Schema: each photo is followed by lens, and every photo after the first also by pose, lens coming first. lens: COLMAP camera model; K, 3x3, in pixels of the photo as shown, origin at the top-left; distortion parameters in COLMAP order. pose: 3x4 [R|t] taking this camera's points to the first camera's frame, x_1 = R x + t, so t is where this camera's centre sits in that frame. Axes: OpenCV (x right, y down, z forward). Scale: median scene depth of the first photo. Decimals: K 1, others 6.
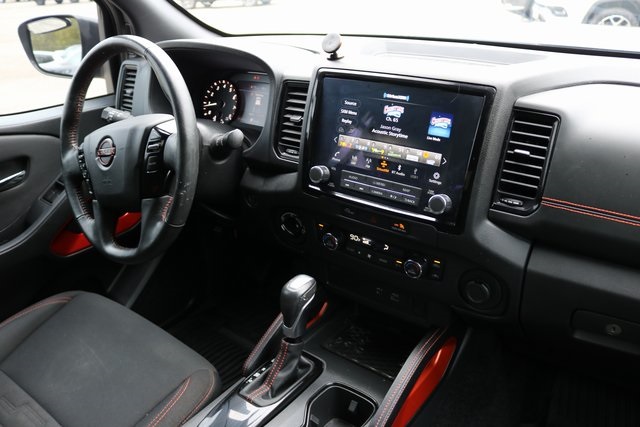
lens RADIAL K [[525.1, 0, 318.2], [0, 525.1, 211.6], [0, 0, 1]] dist [-0.118158, 0.033654]
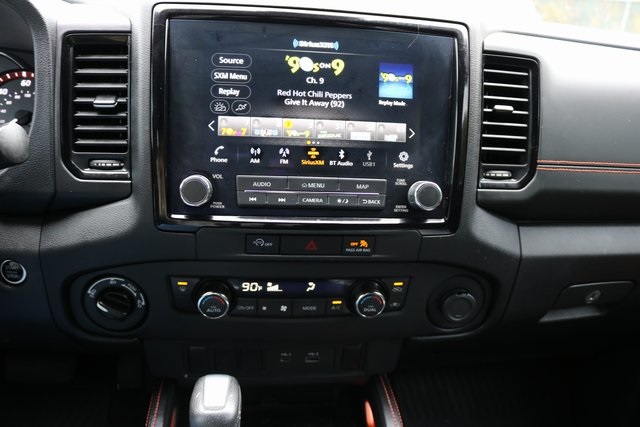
lens RADIAL K [[525.1, 0, 321.4], [0, 525.1, 217.7], [0, 0, 1]] dist [-0.118158, 0.033654]
pose [[0.712133, -0.181549, 0.678164, -0.300619], [0.217231, 0.975560, 0.033051, -0.034600], [-0.667590, 0.123781, 0.734167, 0.546208]]
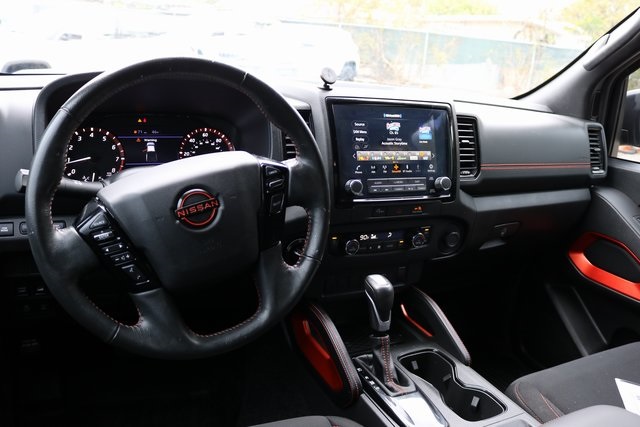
lens RADIAL K [[541.4, 0, 318.7], [0, 541.4, 212.8], [0, 0, 1]] dist [-0.102486, -0.004169]
pose [[0.430746, -0.188404, 0.882588, -1.160594], [0.294552, 0.953760, 0.059841, -0.118648], [-0.853051, 0.234192, 0.466324, 0.562296]]
